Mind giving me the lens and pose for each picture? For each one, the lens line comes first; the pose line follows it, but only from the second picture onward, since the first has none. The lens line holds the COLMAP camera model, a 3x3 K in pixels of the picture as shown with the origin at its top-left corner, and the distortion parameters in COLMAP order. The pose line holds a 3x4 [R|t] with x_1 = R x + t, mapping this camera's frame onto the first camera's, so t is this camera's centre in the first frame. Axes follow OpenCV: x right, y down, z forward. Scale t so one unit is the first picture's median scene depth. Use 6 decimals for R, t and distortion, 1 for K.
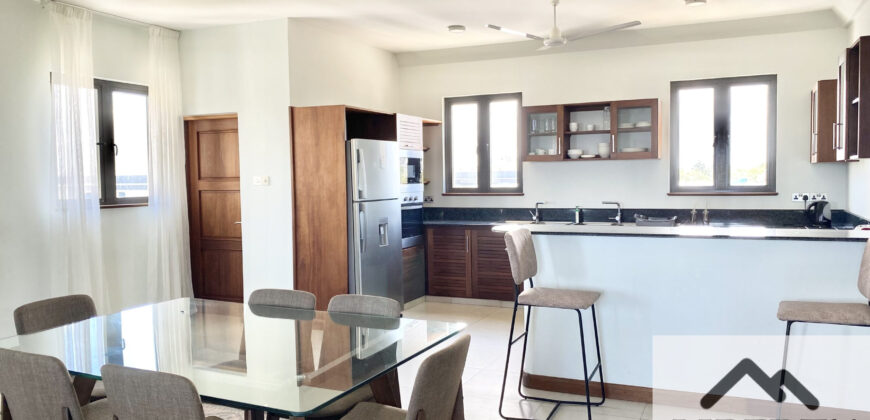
lens RADIAL K [[668.6, 0, 435.2], [0, 668.6, 205.9], [0, 0, 1]] dist [0.103664, -0.160414]
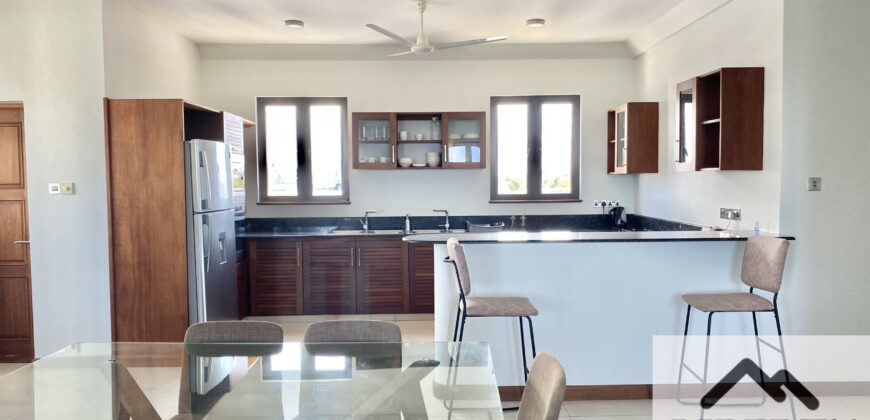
lens RADIAL K [[673.6, 0, 435.0], [0, 673.6, 210.0], [0, 0, 1]] dist [0.101302, -0.169392]
pose [[0.907664, -0.012219, 0.419521, -0.187394], [0.015004, 0.999882, -0.003339, -0.002275], [-0.419430, 0.009325, 0.907740, 0.074592]]
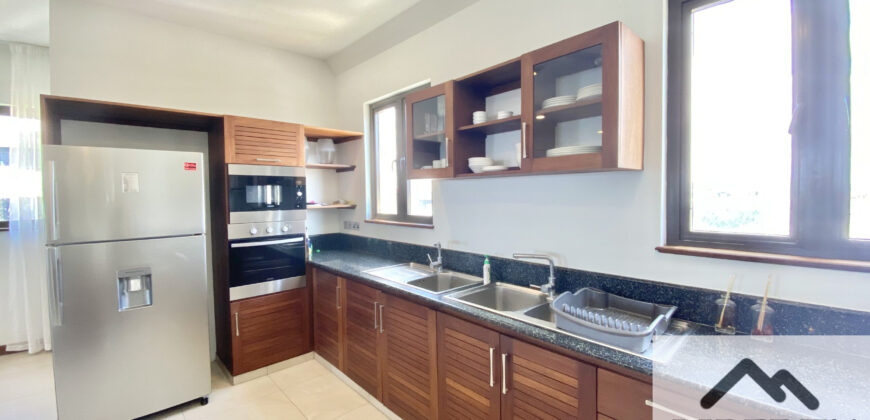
lens RADIAL K [[348.0, 0, 432.9], [0, 348.0, 202.3], [0, 0, 1]] dist [0.015457, -0.000104]
pose [[0.920625, 0.008861, -0.390347, 0.311355], [-0.010417, 0.999944, -0.001869, -0.048002], [0.390309, 0.005787, 0.920666, 0.758526]]
